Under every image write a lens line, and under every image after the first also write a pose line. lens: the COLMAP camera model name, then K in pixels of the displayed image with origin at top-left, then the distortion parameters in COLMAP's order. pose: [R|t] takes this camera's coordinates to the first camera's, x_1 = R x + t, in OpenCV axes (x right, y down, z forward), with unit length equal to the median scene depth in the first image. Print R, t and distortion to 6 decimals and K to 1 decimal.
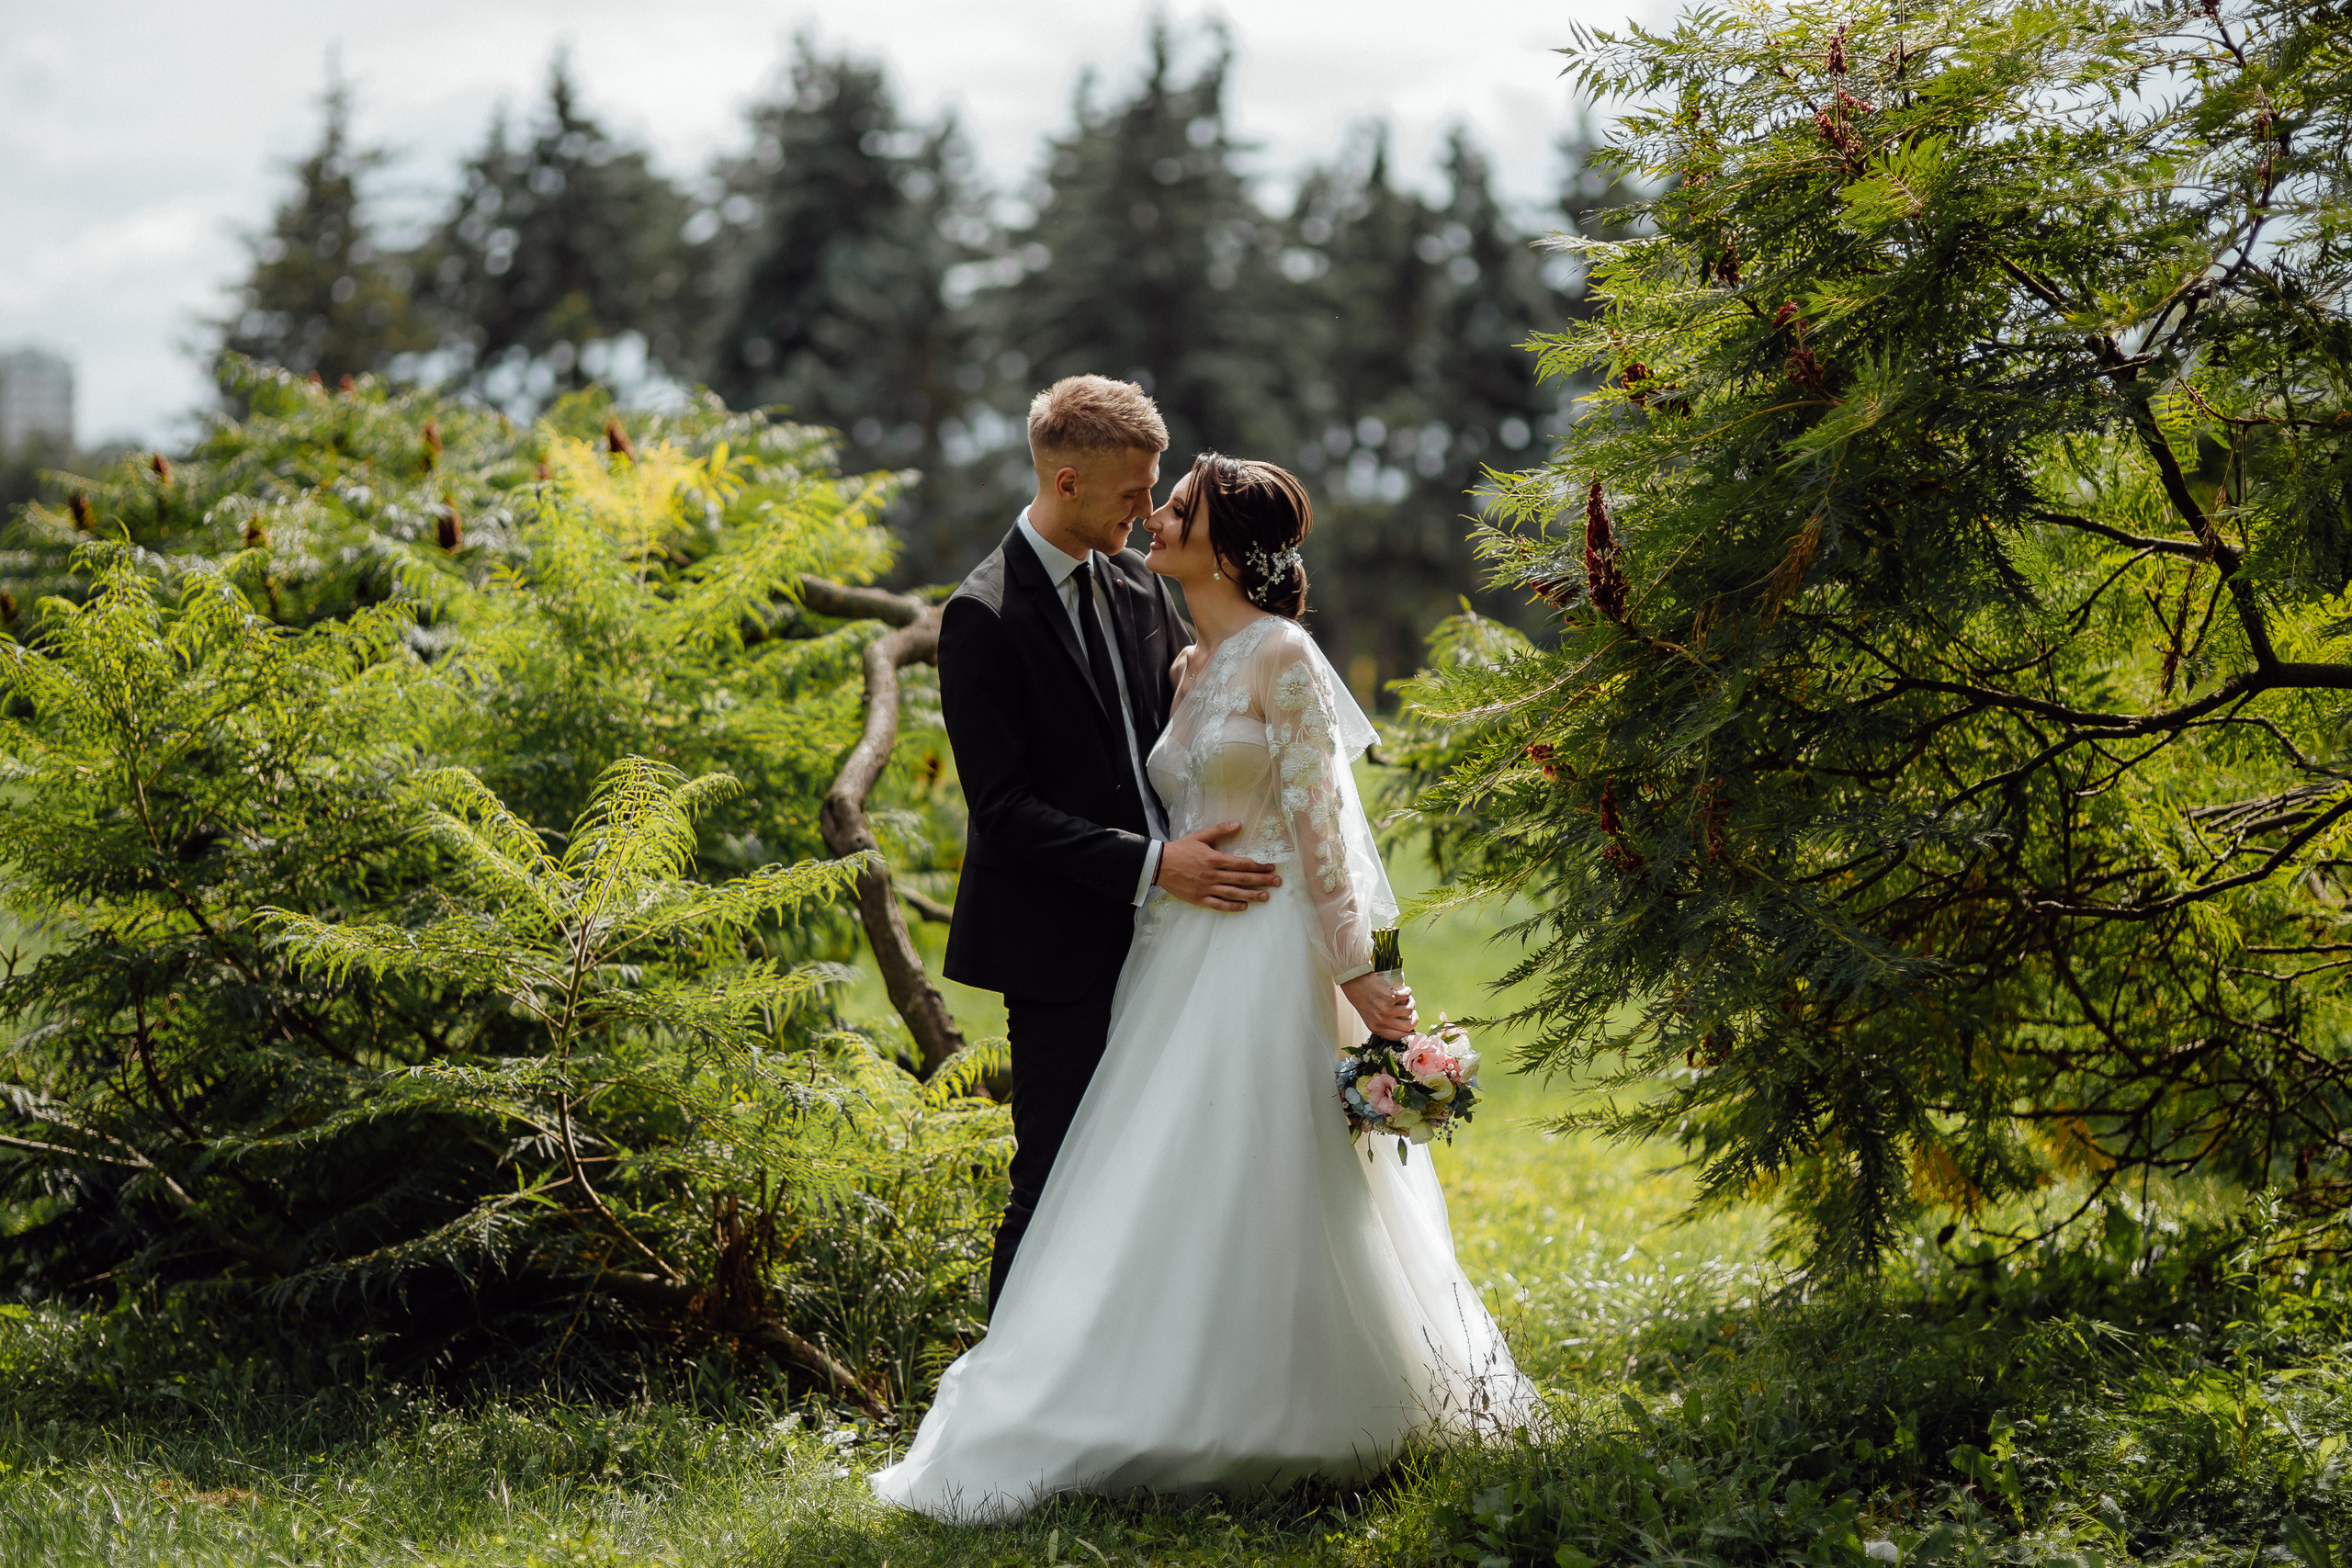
lens RADIAL K [[5572.4, 0, 1176.0], [0, 5572.4, 784.0], [0, 0, 1]] dist [-0.008892, -0.518658]
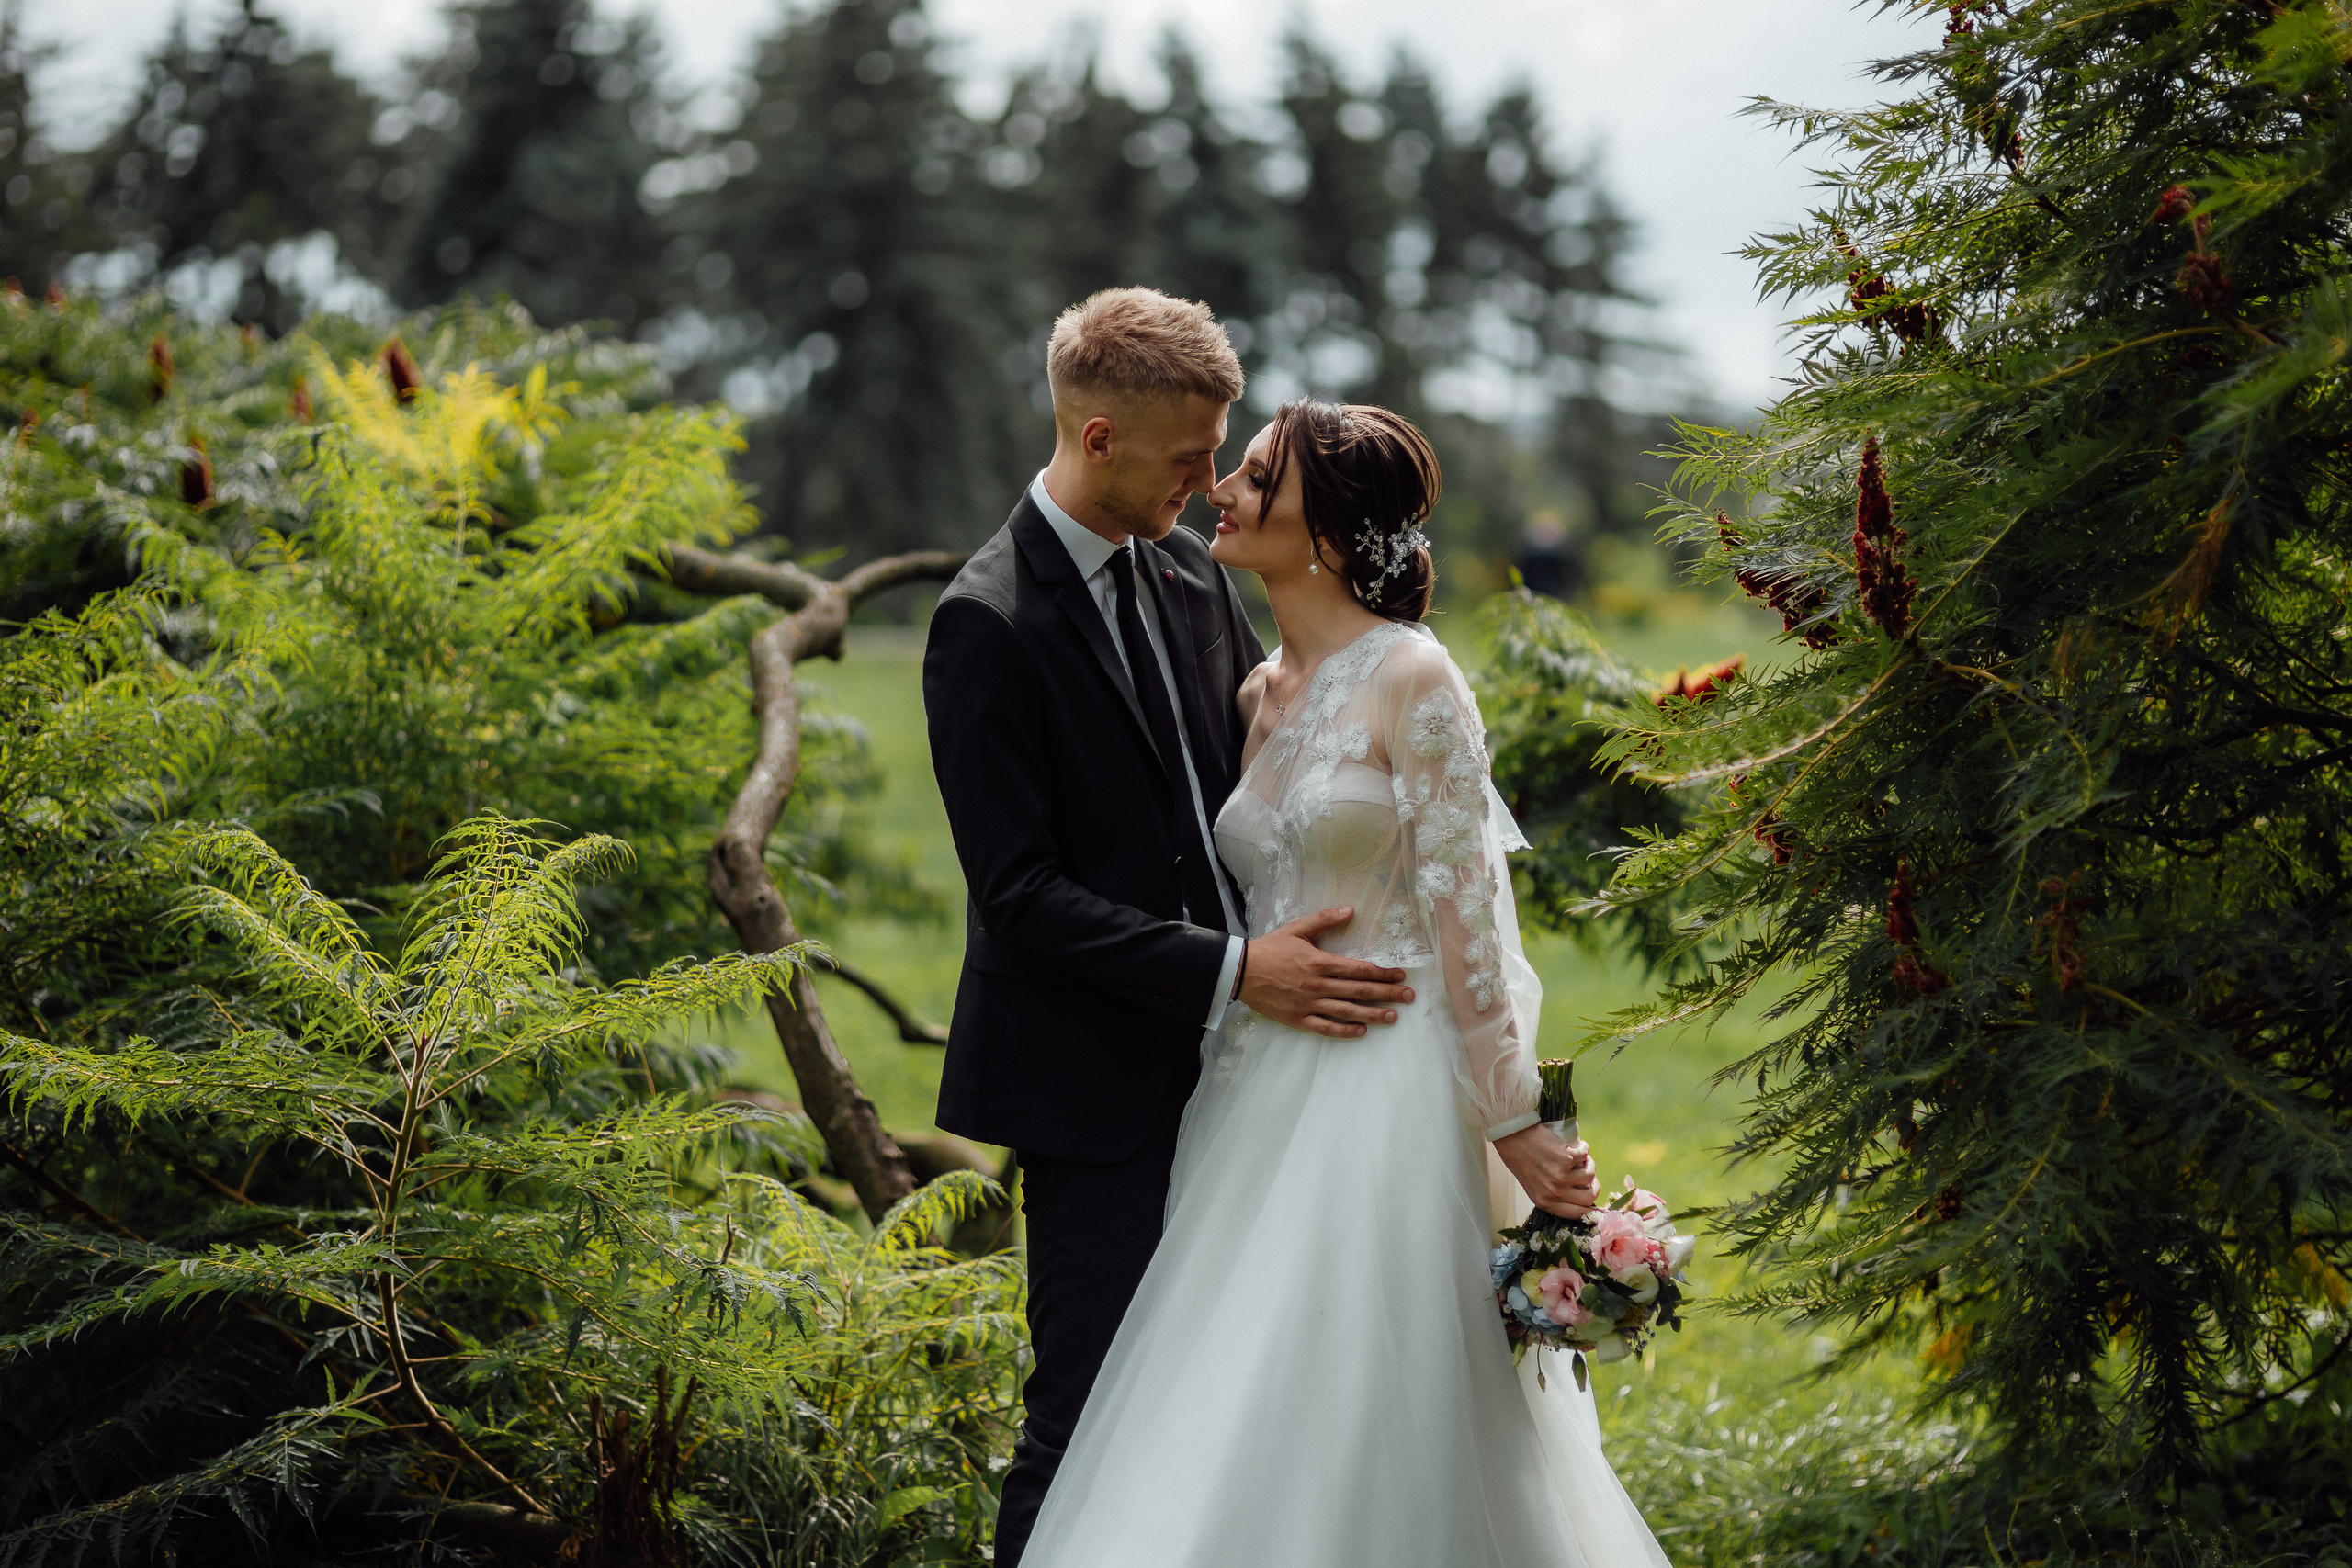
lens RADIAL K [[5545.6, 0, 1229.5], [0, 5545.6, 783.0], [0, 0, 1]] dist [-0.067083, 0.004363]
pose [[0.997697, -0.003922, 0.067710, -0.047973], [0.002742, 0.999843, 0.017512, -0.020261], [-0.067768, -0.017286, 0.997551, 0.266201]]
